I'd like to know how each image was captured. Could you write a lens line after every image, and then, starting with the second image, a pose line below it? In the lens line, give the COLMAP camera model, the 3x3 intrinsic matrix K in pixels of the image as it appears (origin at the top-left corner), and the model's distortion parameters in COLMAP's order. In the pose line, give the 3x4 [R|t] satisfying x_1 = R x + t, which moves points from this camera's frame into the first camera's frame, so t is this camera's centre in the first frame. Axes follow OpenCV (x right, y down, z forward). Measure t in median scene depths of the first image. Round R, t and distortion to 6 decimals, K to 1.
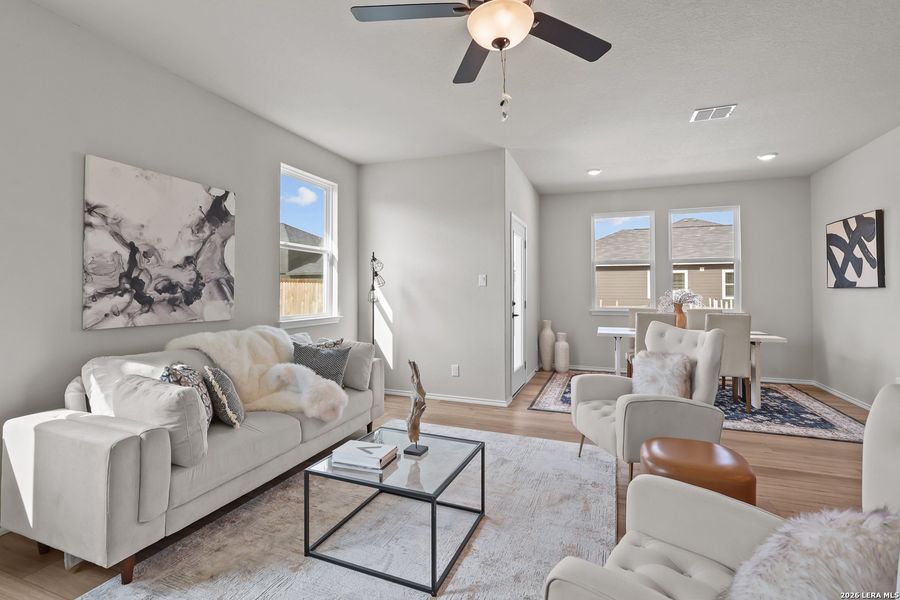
lens RADIAL K [[417.4, 0, 447.8], [0, 417.4, 284.4], [0, 0, 1]] dist [-0.007174, 0.003291]
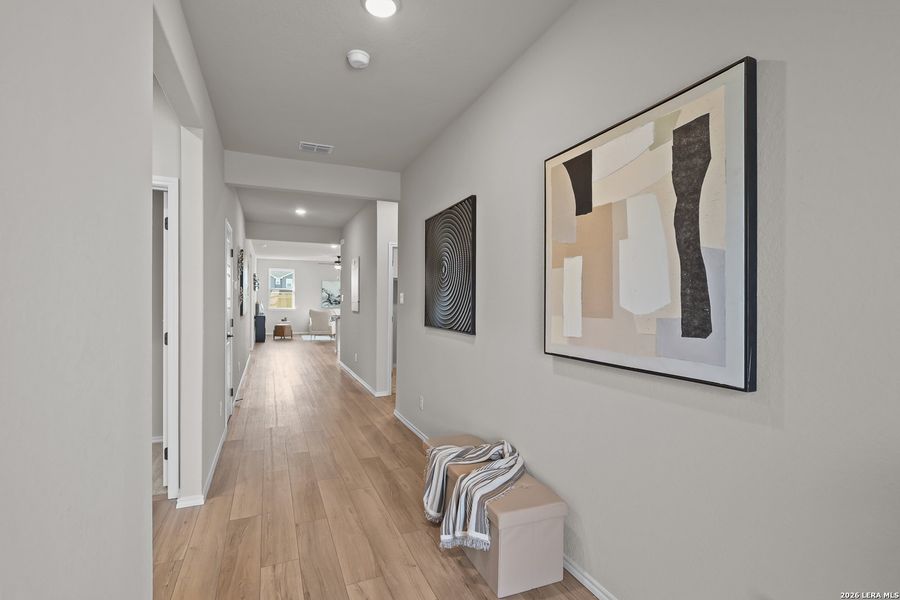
lens RADIAL K [[417.4, 0, 451.5], [0, 417.4, 305.1], [0, 0, 1]] dist [-0.007174, 0.003291]
pose [[0.698060, 0.013549, -0.715911, 3.944841], [-0.001172, 0.999841, 0.017780, -0.035672], [0.716038, -0.011573, 0.697966, -1.603865]]
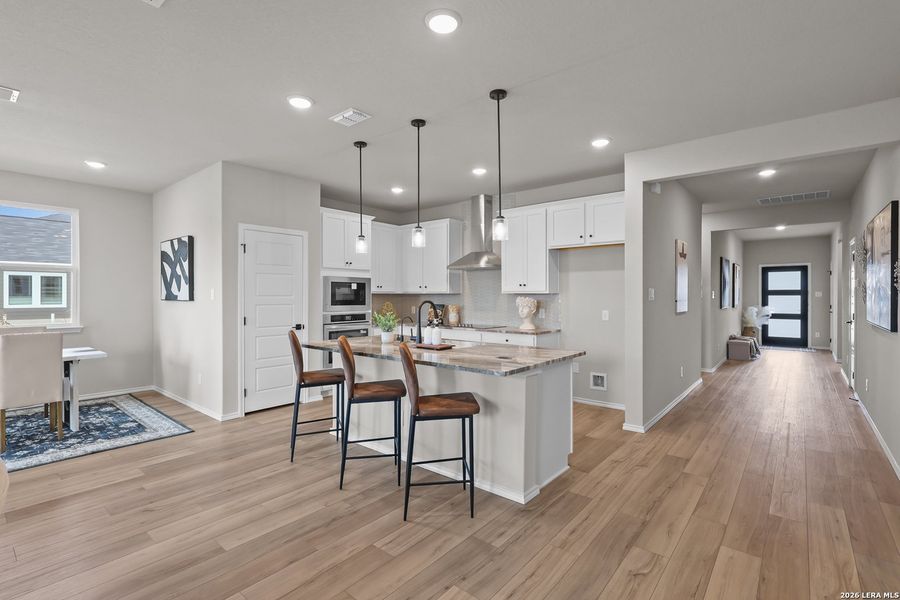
lens RADIAL K [[417.4, 0, 451.3], [0, 417.4, 299.2], [0, 0, 1]] dist [-0.007174, 0.003291]
pose [[0.324248, -0.008728, 0.945932, 0.182325], [-0.013370, 0.999815, 0.013808, -0.029658], [-0.945878, -0.017124, 0.324071, -0.128267]]
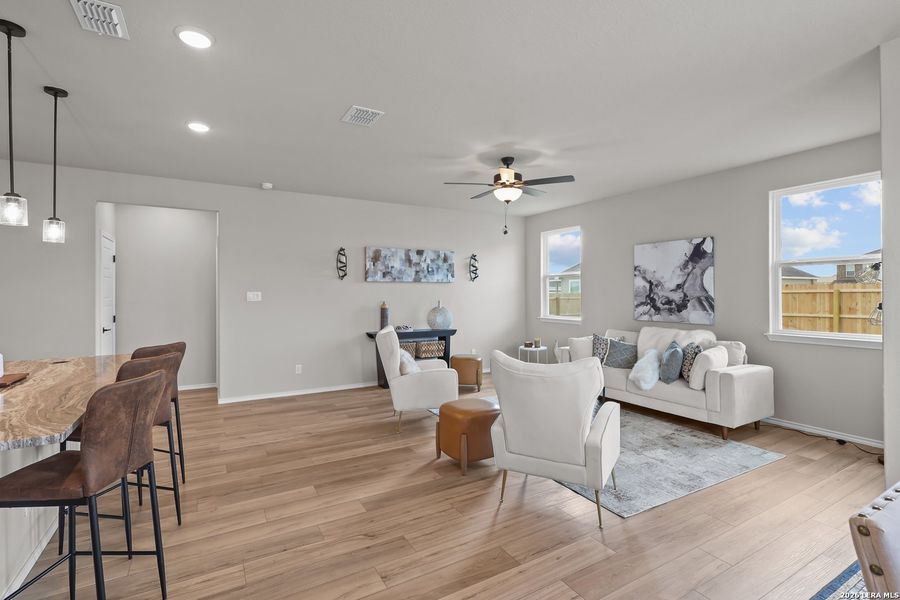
lens RADIAL K [[417.4, 0, 446.3], [0, 417.4, 294.9], [0, 0, 1]] dist [-0.007174, 0.003291]
pose [[-0.633326, 0.002202, -0.773882, 1.216604], [0.012871, 0.999888, -0.007689, -0.020695], [0.773778, -0.014830, -0.633283, 1.236940]]
